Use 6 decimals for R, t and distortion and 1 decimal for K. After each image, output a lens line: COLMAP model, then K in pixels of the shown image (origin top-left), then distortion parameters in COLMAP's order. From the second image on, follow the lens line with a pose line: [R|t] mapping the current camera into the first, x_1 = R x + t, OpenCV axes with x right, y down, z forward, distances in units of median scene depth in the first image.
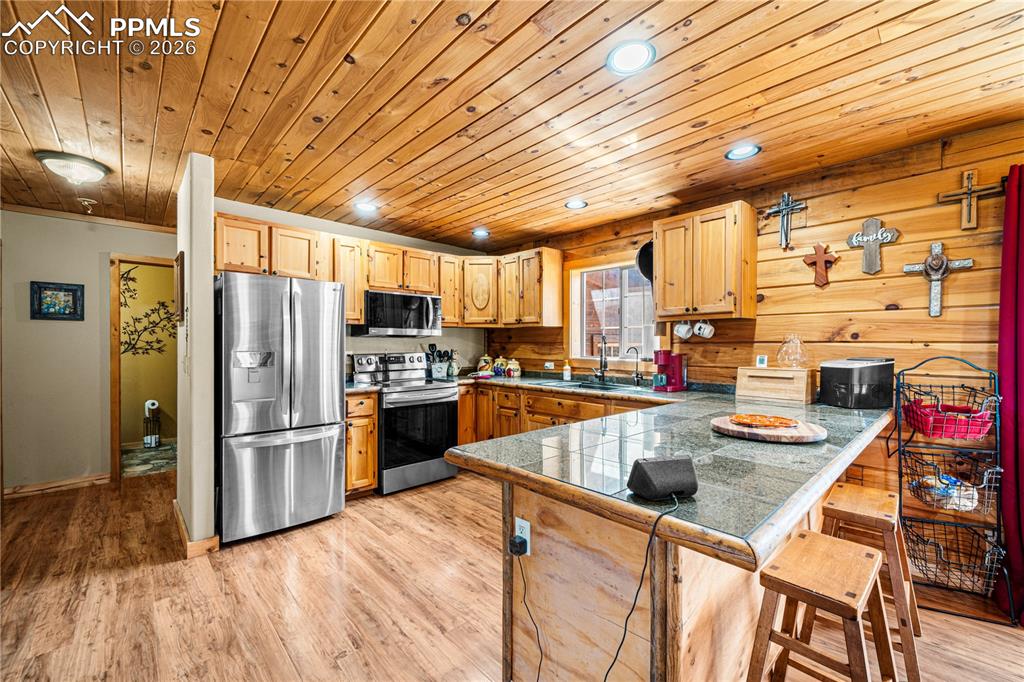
lens RADIAL K [[412.0, 0, 502.8], [0, 412.0, 345.0], [0, 0, 1]] dist [0.001586, -0.000011]
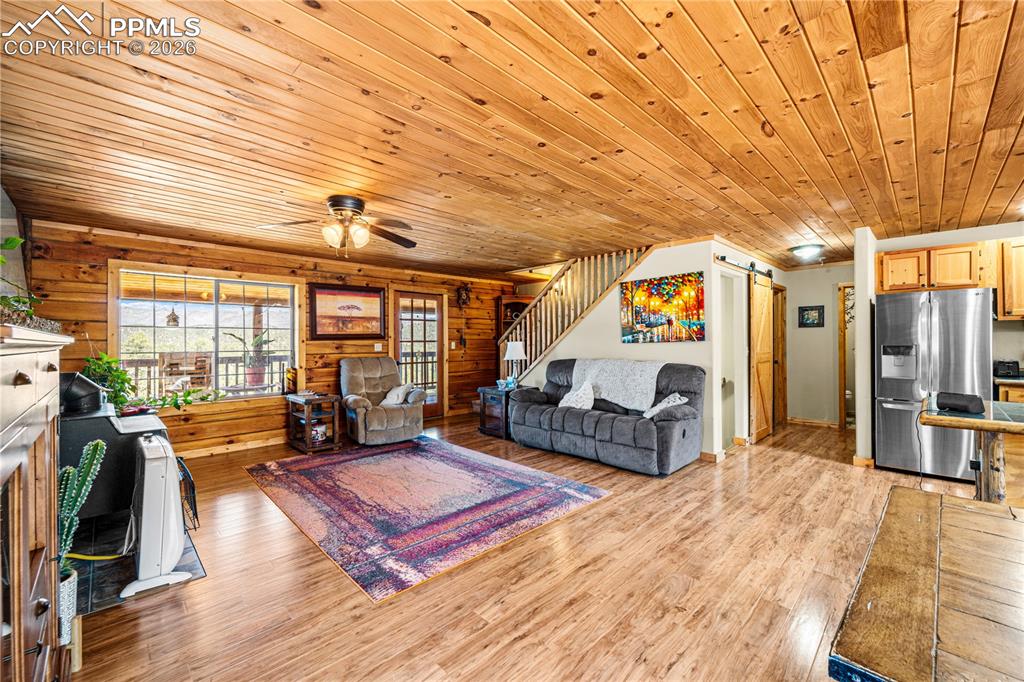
lens RADIAL K [[412.0, 0, 502.8], [0, 412.0, 345.0], [0, 0, 1]] dist [0.001586, -0.000011]
pose [[0.024009, 0.003434, -0.999706, 0.850161], [0.002384, 0.999991, 0.003492, 0.007425], [0.999709, -0.002467, 0.024001, -0.465084]]
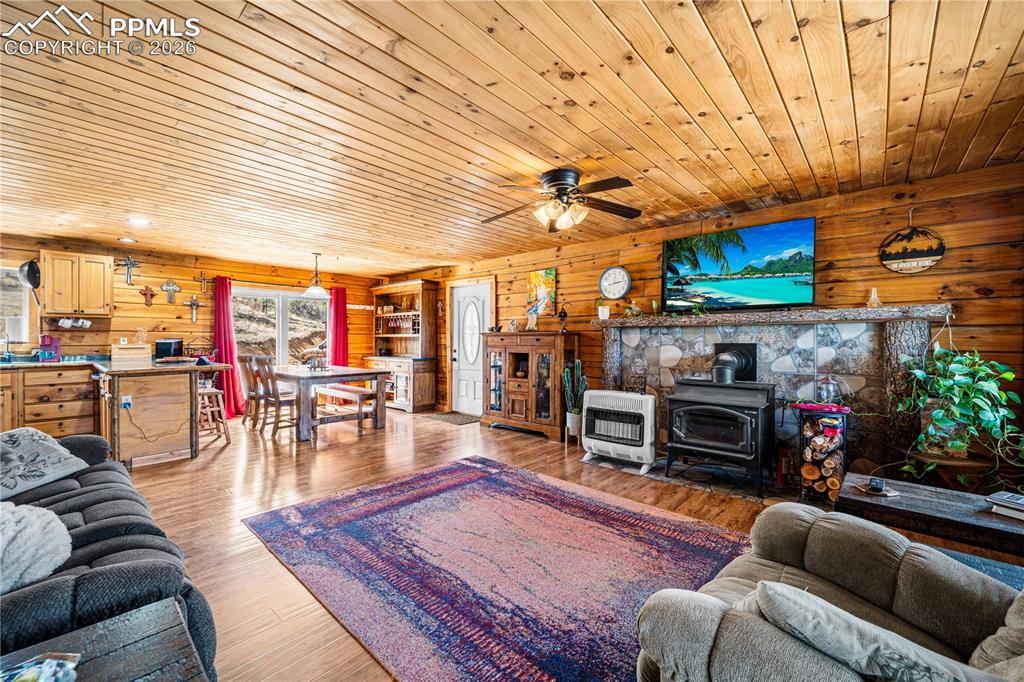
lens RADIAL K [[412.0, 0, 502.8], [0, 412.0, 345.0], [0, 0, 1]] dist [0.001586, -0.000011]
pose [[-0.086605, -0.016719, 0.996102, -1.525527], [-0.000870, 0.999860, 0.016706, 0.025837], [-0.996242, 0.000580, -0.086607, -0.648566]]
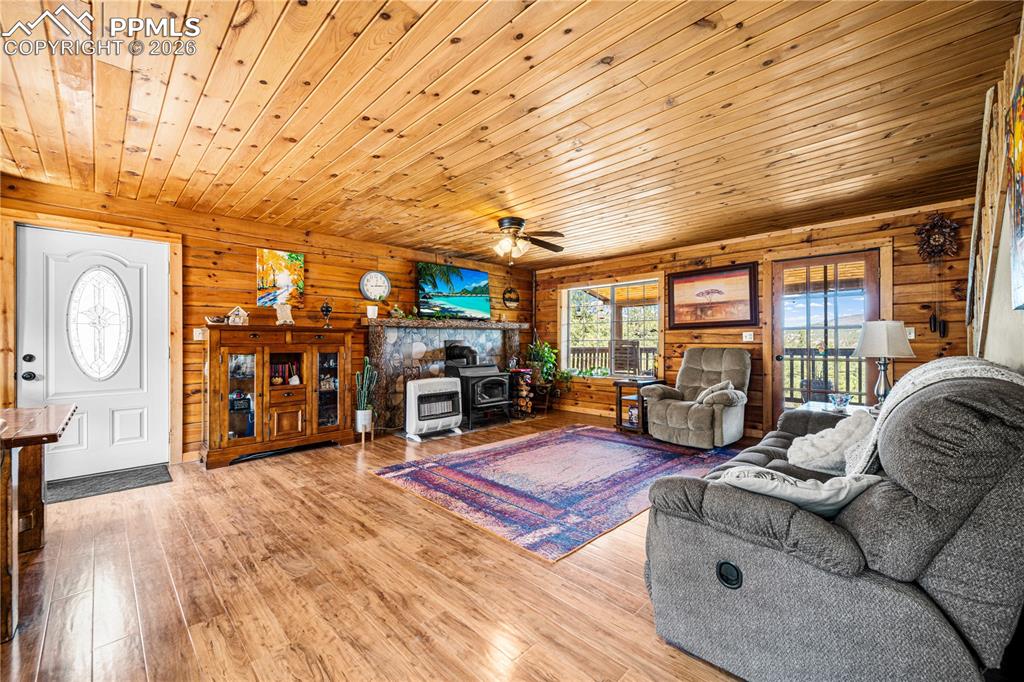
lens RADIAL K [[409.4, 0, 512.0], [0, 409.4, 341.0], [0, 0, 1]] dist [0.000486, -0.000050]
pose [[-0.999034, -0.002535, -0.043864, -0.331283], [-0.002418, 0.999993, -0.002700, 0.054397], [0.043871, -0.002591, -0.999034, 0.703685]]
